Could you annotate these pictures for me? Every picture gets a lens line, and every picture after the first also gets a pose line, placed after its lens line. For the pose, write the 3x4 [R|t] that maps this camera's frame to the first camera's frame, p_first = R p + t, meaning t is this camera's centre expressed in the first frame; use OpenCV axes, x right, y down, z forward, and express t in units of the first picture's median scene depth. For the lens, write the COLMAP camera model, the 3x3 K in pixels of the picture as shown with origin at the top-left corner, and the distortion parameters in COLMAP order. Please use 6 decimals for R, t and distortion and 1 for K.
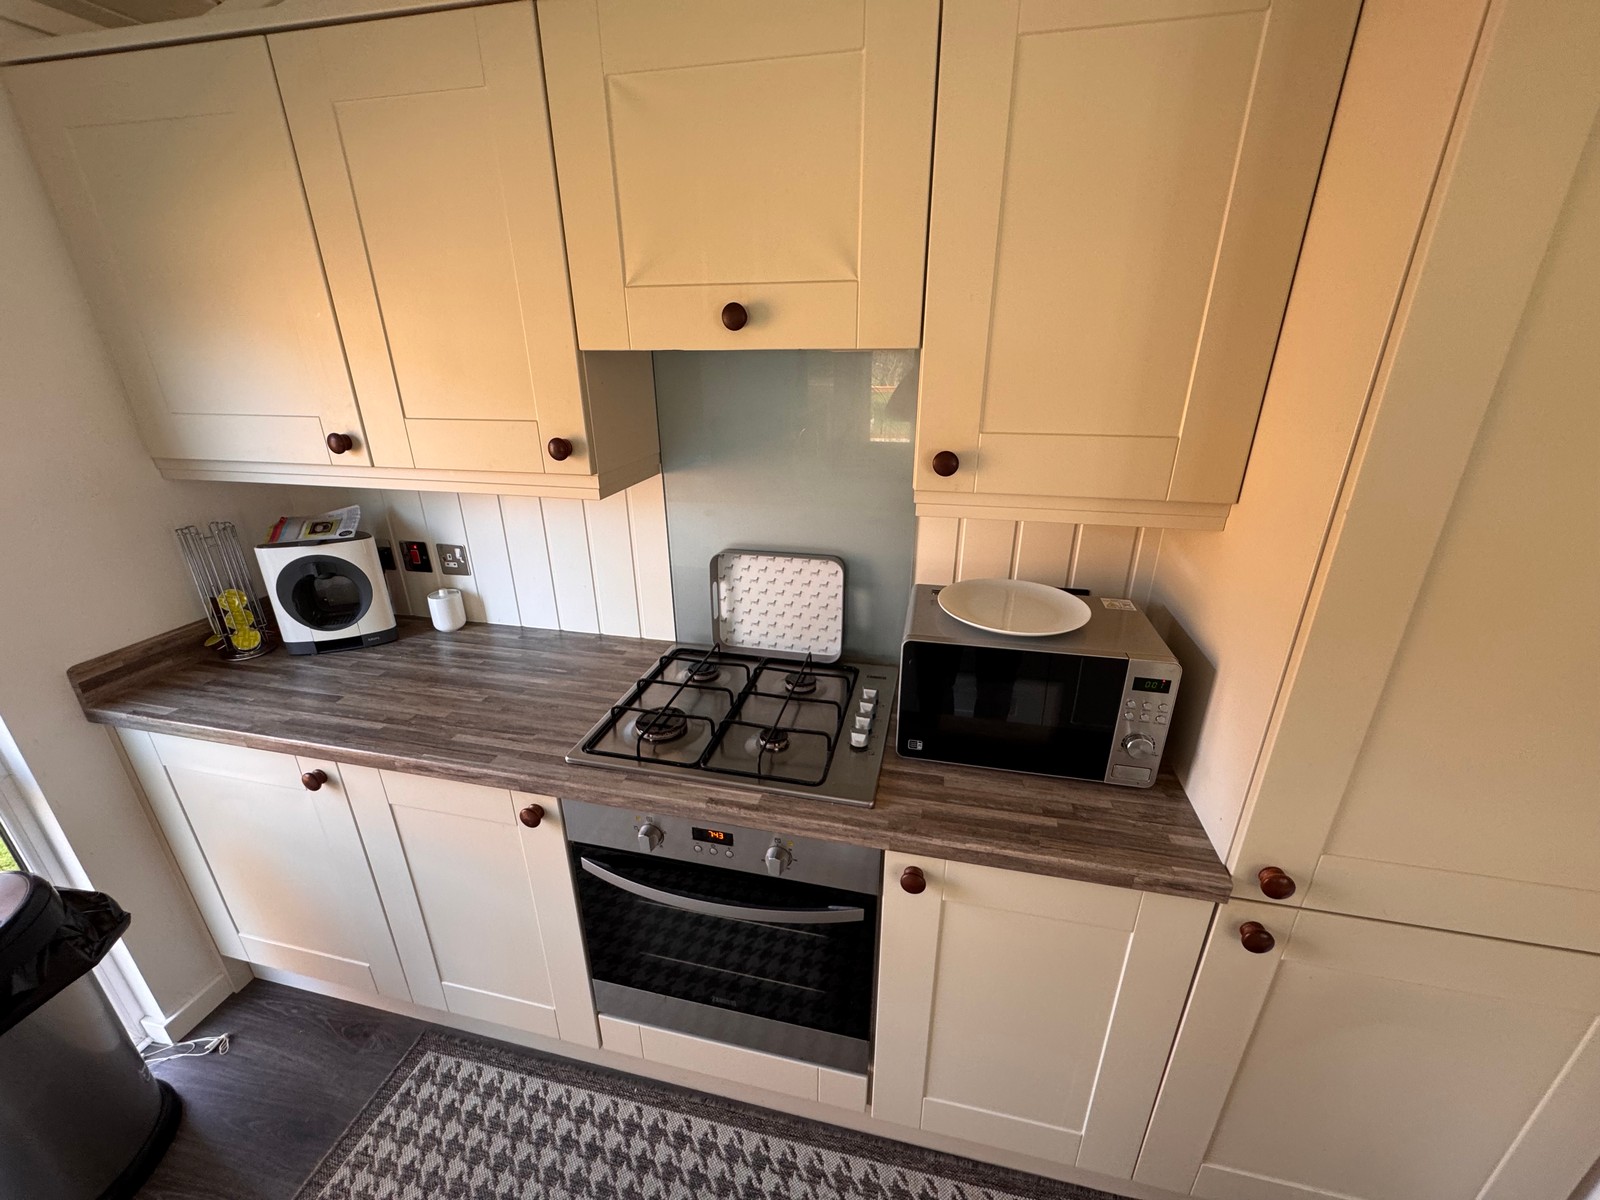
lens RADIAL K [[640.6, 0, 800.0], [0, 640.6, 600.0], [0, 0, 1]] dist [-0.002062, -0.000105]
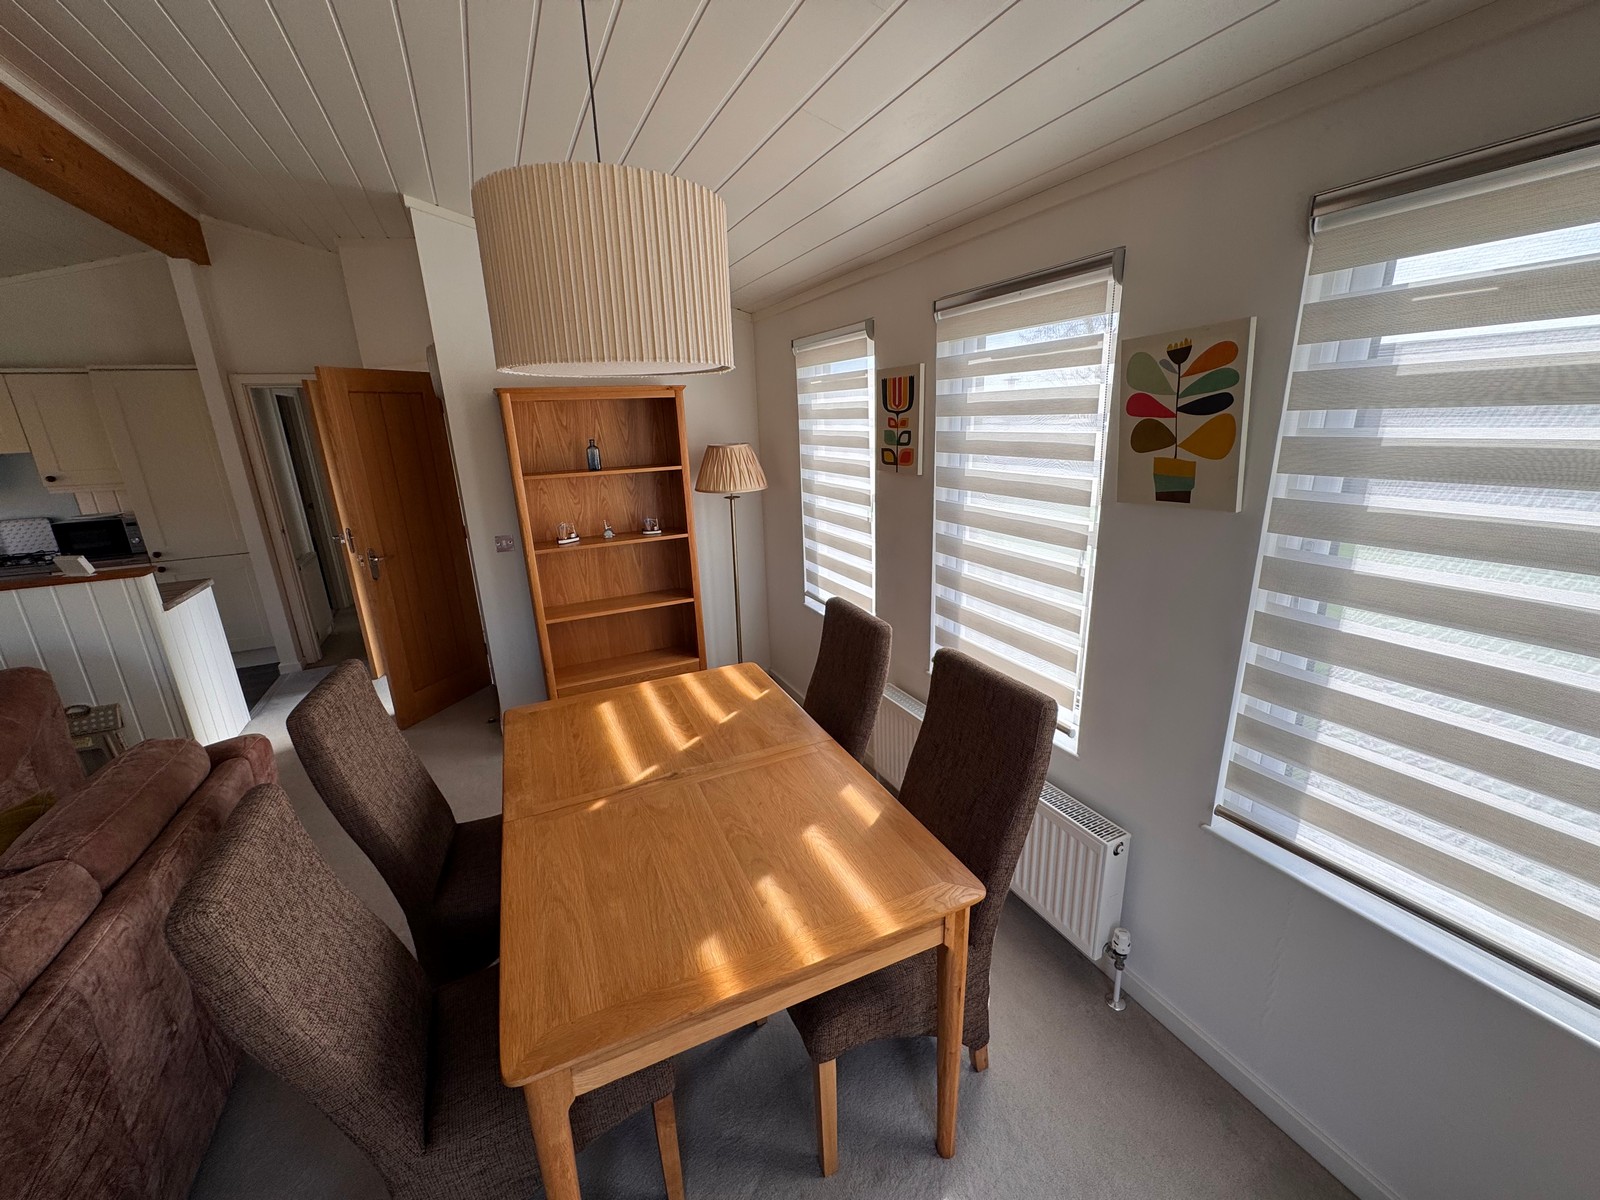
lens RADIAL K [[635.5, 0, 799.6], [0, 635.5, 599.1], [0, 0, 1]] dist [-0.000966, 0.000056]
pose [[0.786683, -0.194170, 0.586028, 1.012664], [0.257808, 0.965844, -0.026066, 1.286859], [-0.560950, 0.171589, 0.809872, -3.333085]]
